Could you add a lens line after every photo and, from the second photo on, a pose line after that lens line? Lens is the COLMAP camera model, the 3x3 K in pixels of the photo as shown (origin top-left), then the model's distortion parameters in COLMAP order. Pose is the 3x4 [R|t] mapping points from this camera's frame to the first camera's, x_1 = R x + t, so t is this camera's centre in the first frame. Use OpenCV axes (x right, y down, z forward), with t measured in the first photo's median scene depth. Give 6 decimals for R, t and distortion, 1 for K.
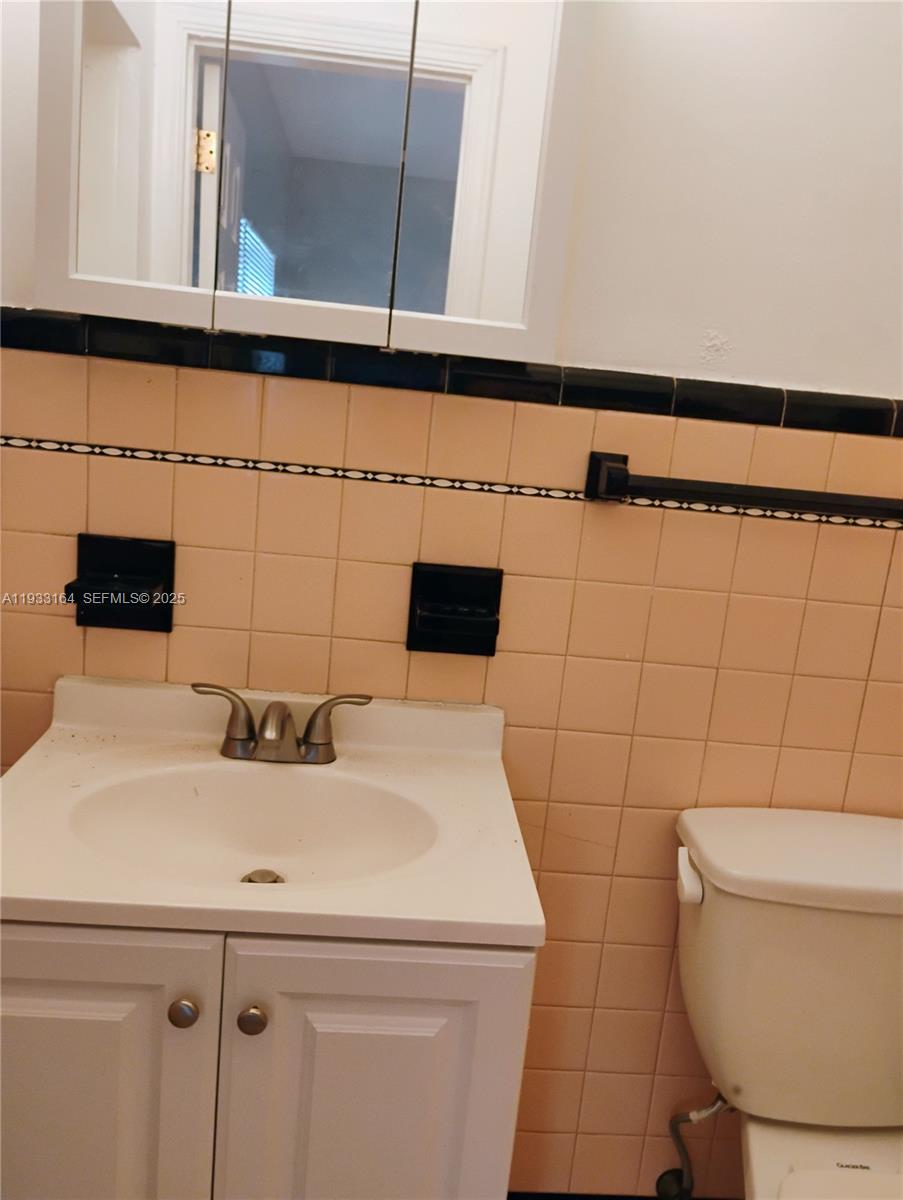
lens RADIAL K [[990.6, 0, 451.7], [0, 990.6, 602.4], [0, 0, 1]] dist [0.057839, -0.064412]
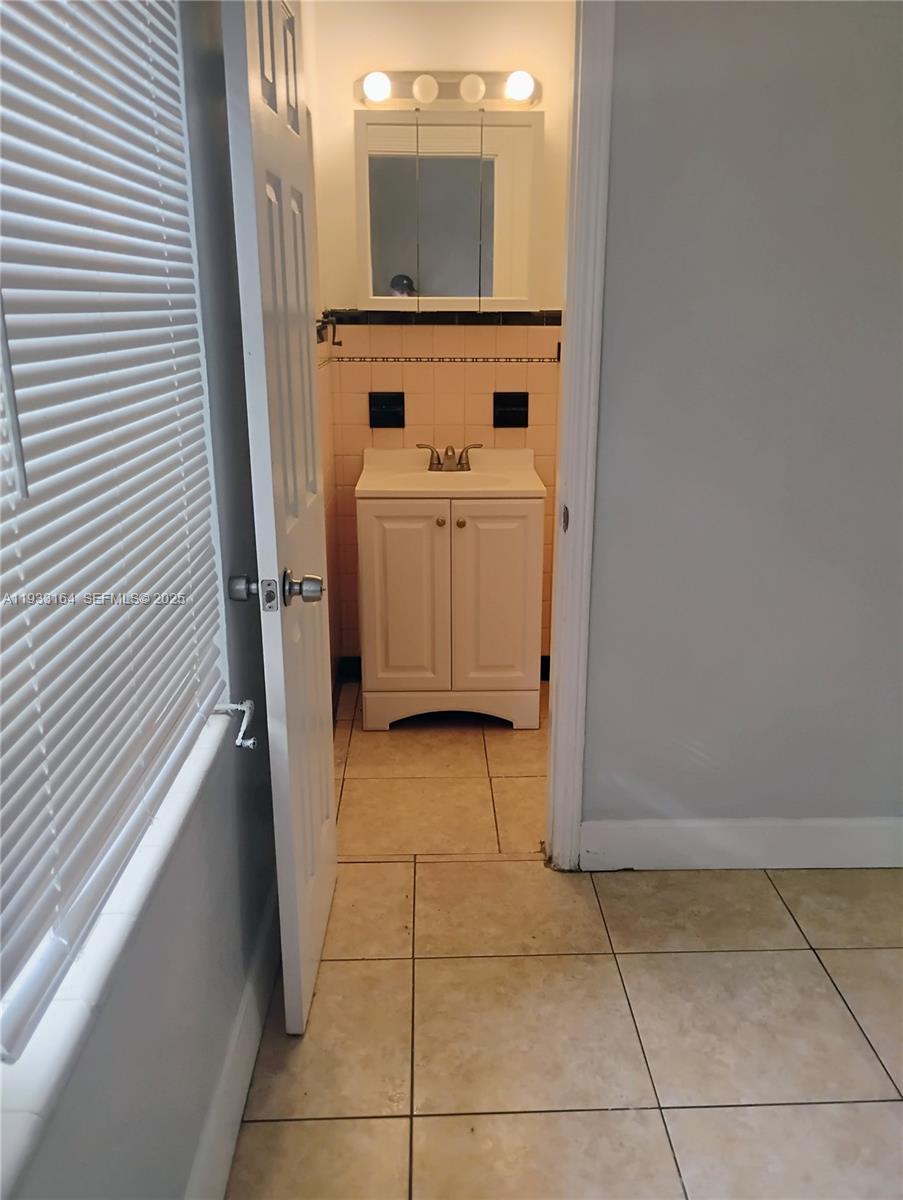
lens RADIAL K [[990.6, 0, 452.8], [0, 990.6, 611.2], [0, 0, 1]] dist [0.057839, -0.064412]
pose [[0.994943, -0.079925, -0.060839, -0.033511], [0.085340, 0.992064, 0.092342, 0.288981], [0.052975, -0.097067, 0.993867, -1.709598]]
